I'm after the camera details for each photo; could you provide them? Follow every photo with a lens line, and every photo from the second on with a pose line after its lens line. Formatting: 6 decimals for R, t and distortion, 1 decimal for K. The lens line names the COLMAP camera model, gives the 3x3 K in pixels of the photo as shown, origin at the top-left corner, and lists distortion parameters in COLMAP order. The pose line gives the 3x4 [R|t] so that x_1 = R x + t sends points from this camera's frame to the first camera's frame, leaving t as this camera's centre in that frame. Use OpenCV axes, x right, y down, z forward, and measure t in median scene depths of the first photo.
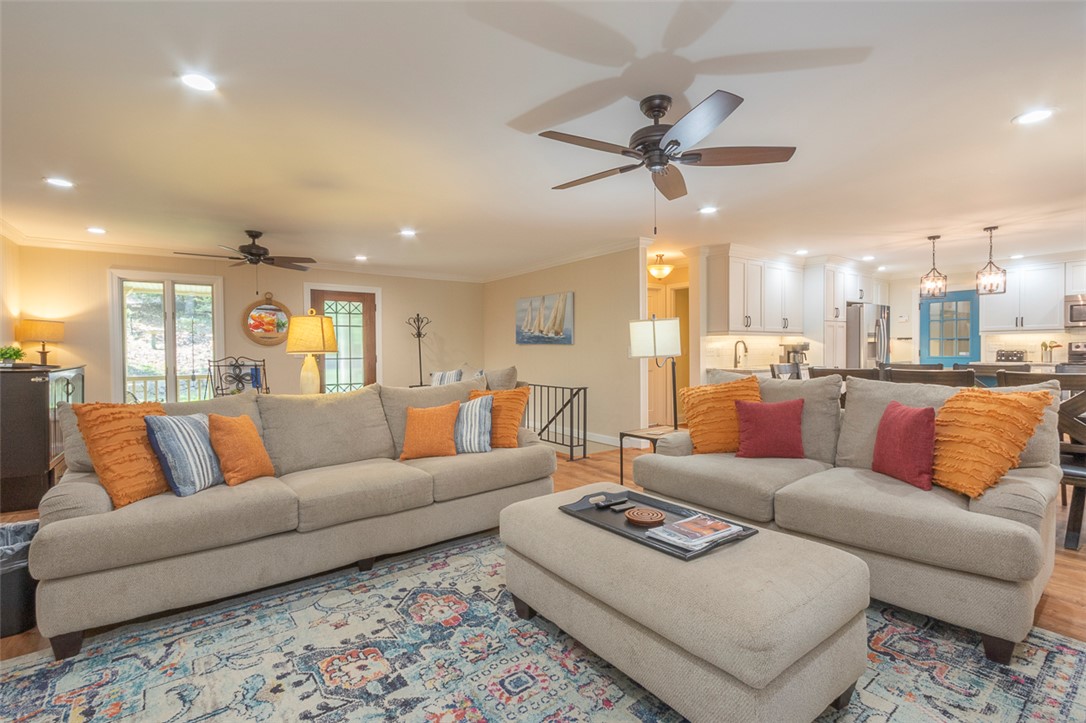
lens RADIAL K [[496.4, 0, 544.8], [0, 496.4, 359.0], [0, 0, 1]] dist [0.002308, -0.001753]
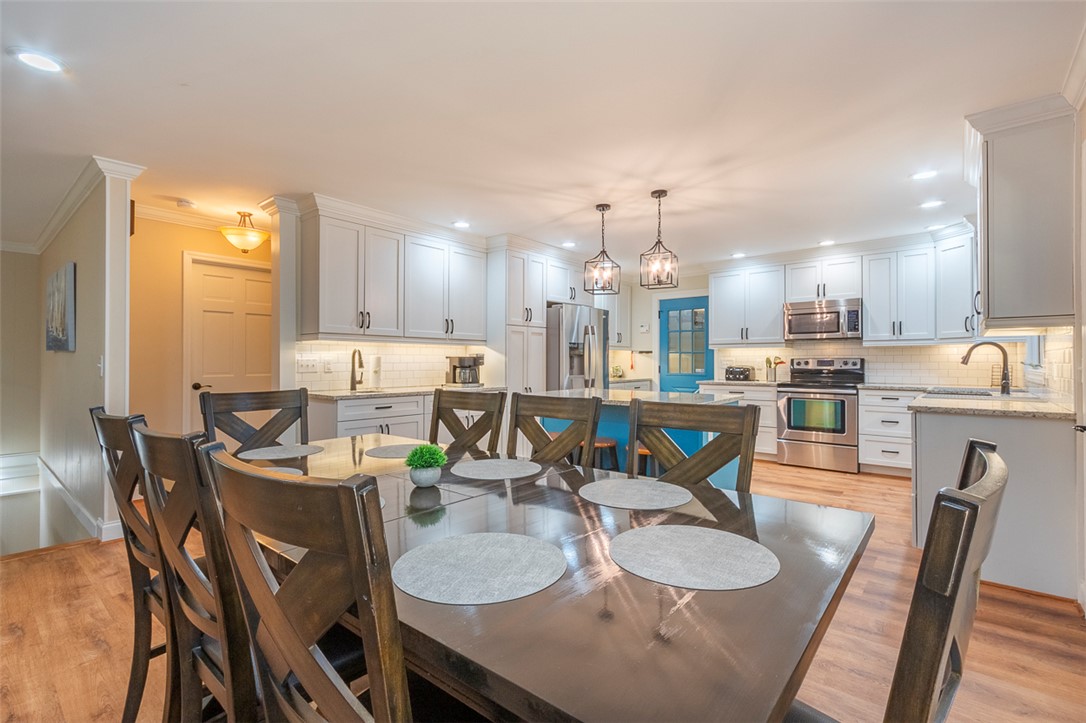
lens RADIAL K [[496.4, 0, 542.1], [0, 496.4, 358.8], [0, 0, 1]] dist [0.002308, -0.001753]
pose [[0.967912, 0.011828, 0.251010, 0.423347], [-0.005489, 0.999649, -0.025937, -0.008255], [-0.251228, 0.023726, 0.967637, 0.277904]]
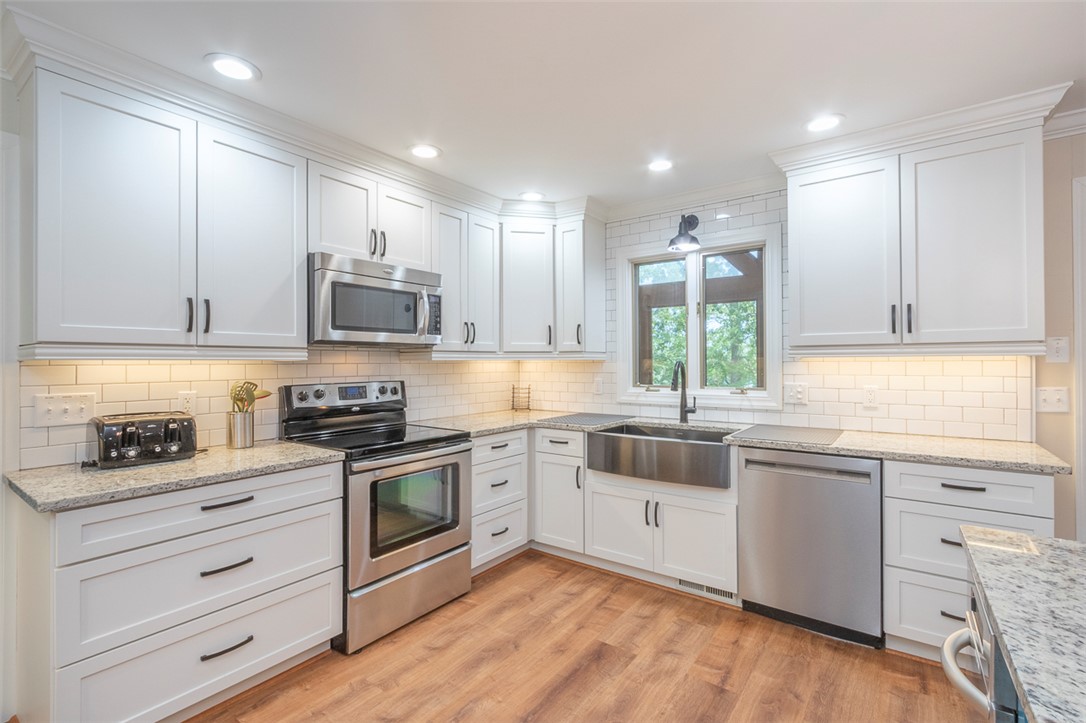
lens RADIAL K [[496.4, 0, 542.5], [0, 496.4, 363.5], [0, 0, 1]] dist [0.002308, -0.001753]
pose [[-0.314804, 0.006591, 0.949134, 0.650253], [0.022540, 0.999746, 0.000533, -0.045111], [-0.948889, 0.021561, -0.314873, 0.932054]]
